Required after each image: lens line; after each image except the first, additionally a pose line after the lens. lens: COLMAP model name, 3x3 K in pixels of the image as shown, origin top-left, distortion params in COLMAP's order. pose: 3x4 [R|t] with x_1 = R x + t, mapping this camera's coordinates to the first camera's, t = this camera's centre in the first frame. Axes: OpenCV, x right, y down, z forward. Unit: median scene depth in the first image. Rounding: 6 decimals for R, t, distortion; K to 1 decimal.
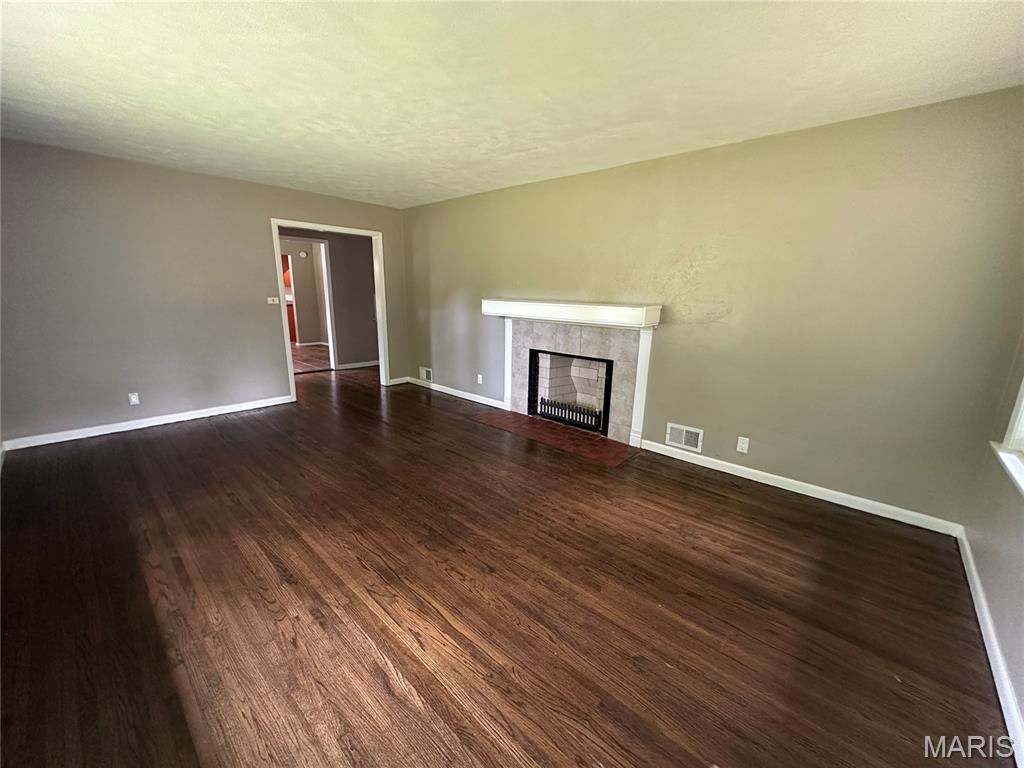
lens RADIAL K [[406.1, 0, 516.5], [0, 406.1, 384.9], [0, 0, 1]] dist [0.000304, -0.000191]
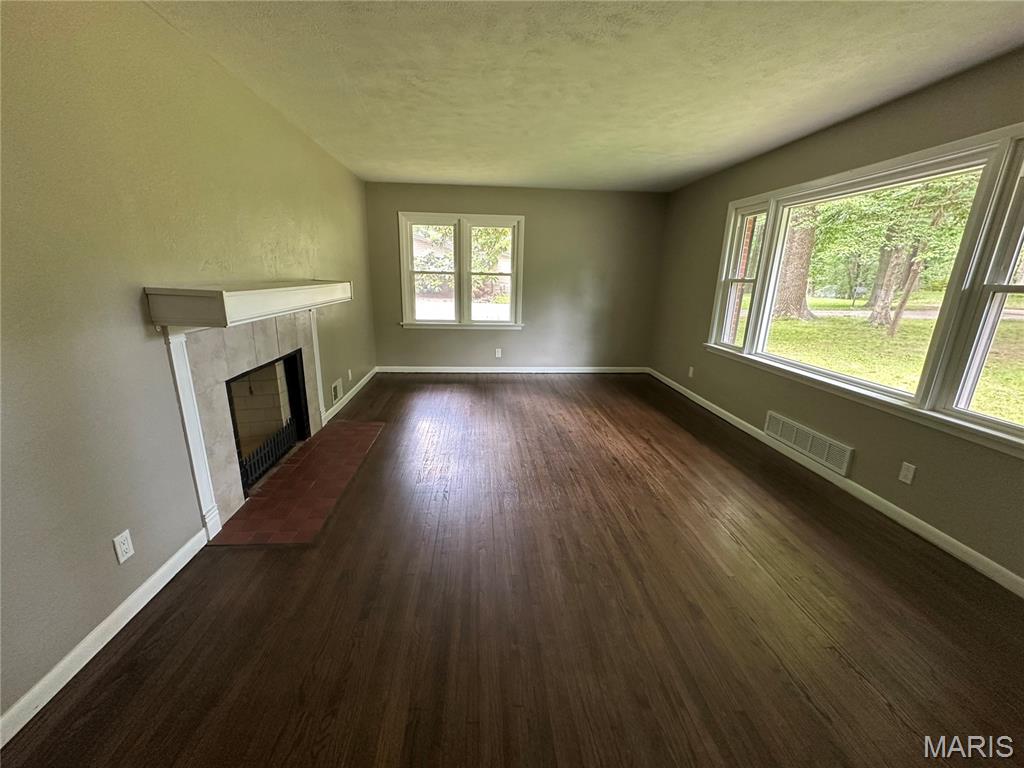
lens RADIAL K [[406.1, 0, 510.7], [0, 406.1, 381.2], [0, 0, 1]] dist [0.000304, -0.000191]
pose [[-0.709862, -0.220710, 0.668867, -0.563189], [0.128621, 0.893047, 0.431188, -0.262504], [-0.692497, 0.392114, -0.605553, 1.054619]]
